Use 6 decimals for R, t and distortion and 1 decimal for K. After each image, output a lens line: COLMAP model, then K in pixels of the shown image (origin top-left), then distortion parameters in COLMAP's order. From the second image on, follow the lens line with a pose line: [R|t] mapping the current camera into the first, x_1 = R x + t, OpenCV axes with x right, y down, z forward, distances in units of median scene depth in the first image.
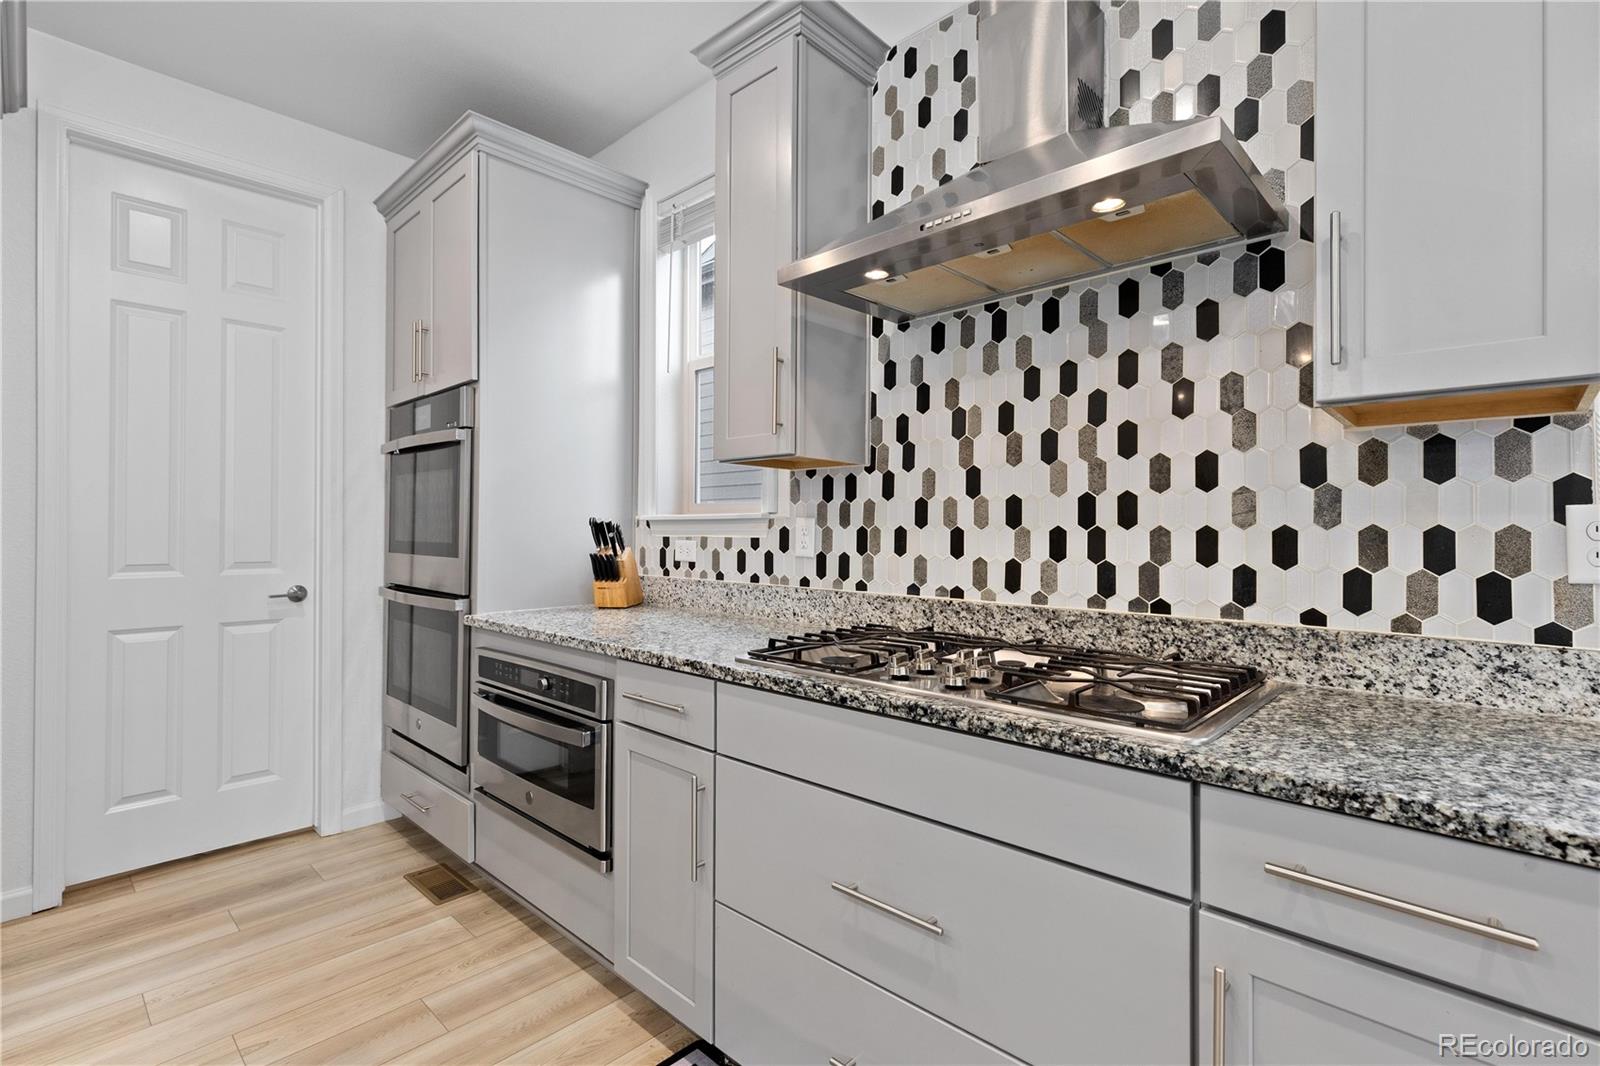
lens RADIAL K [[733.4, 0, 802.4], [0, 733.4, 527.6], [0, 0, 1]] dist [0.004233, -0.000111]
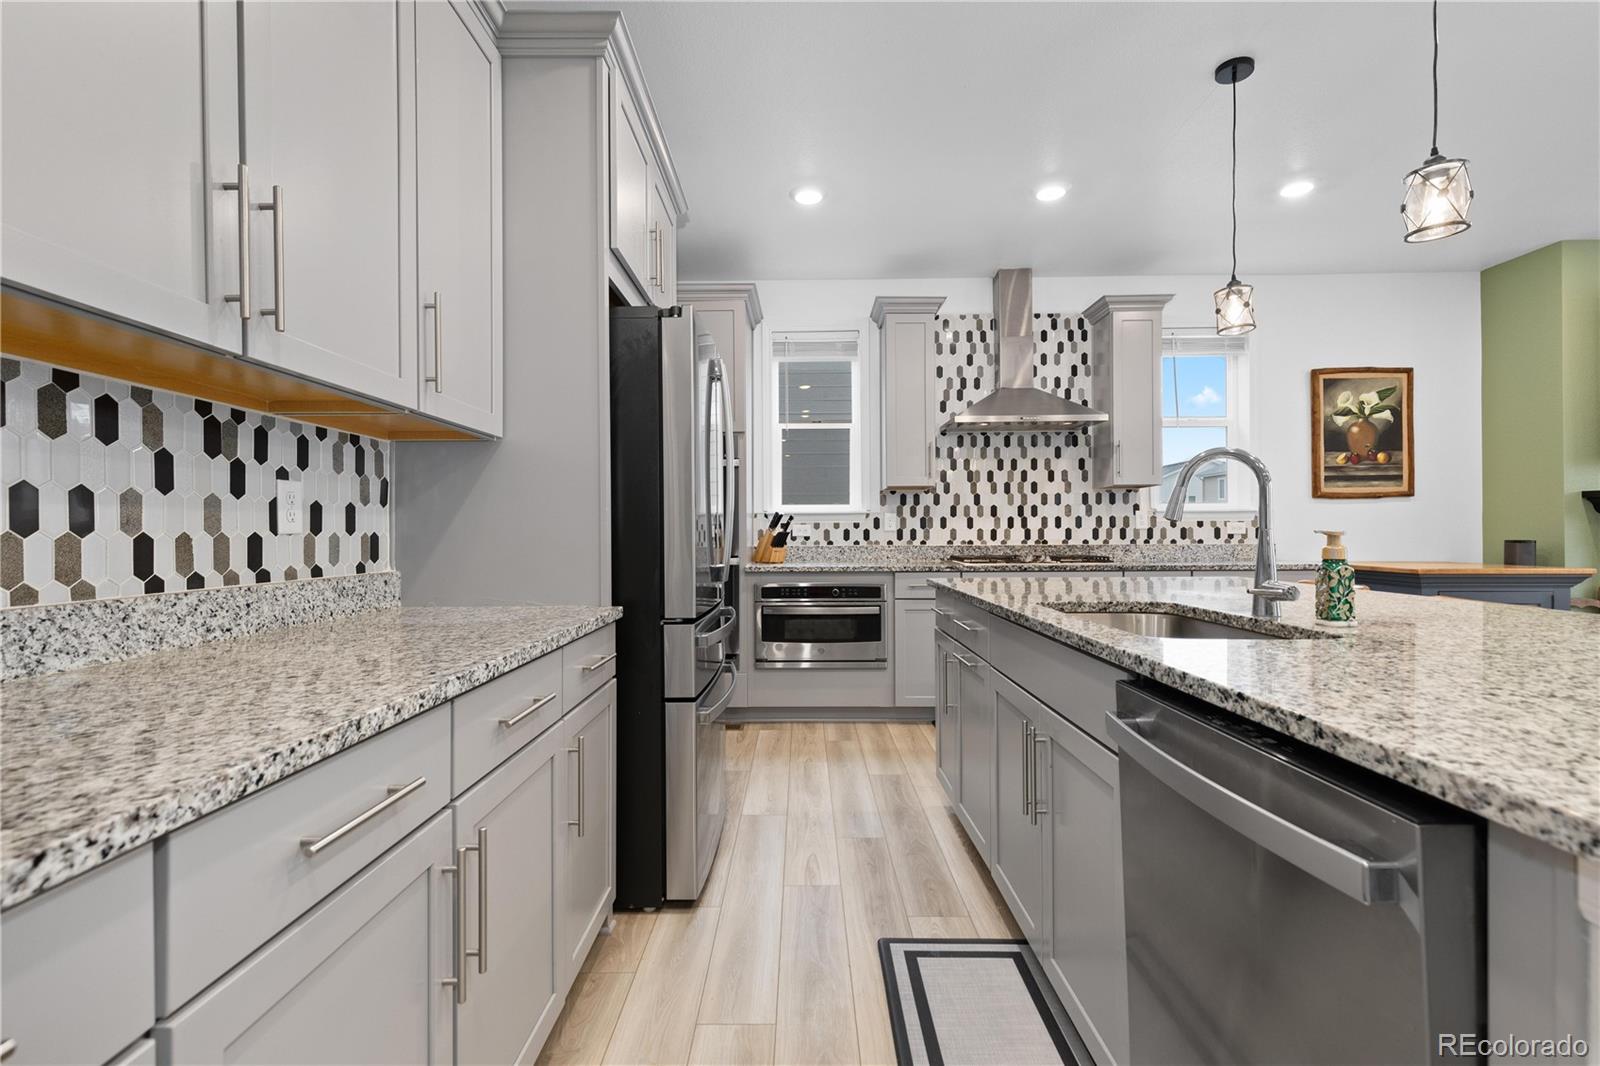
lens RADIAL K [[733.4, 0, 799.0], [0, 733.4, 531.8], [0, 0, 1]] dist [0.004233, -0.000111]
pose [[0.734331, -0.011115, 0.678701, -2.032499], [0.005294, 0.999929, 0.010647, 0.021995], [-0.678771, -0.004225, 0.734338, -0.493472]]
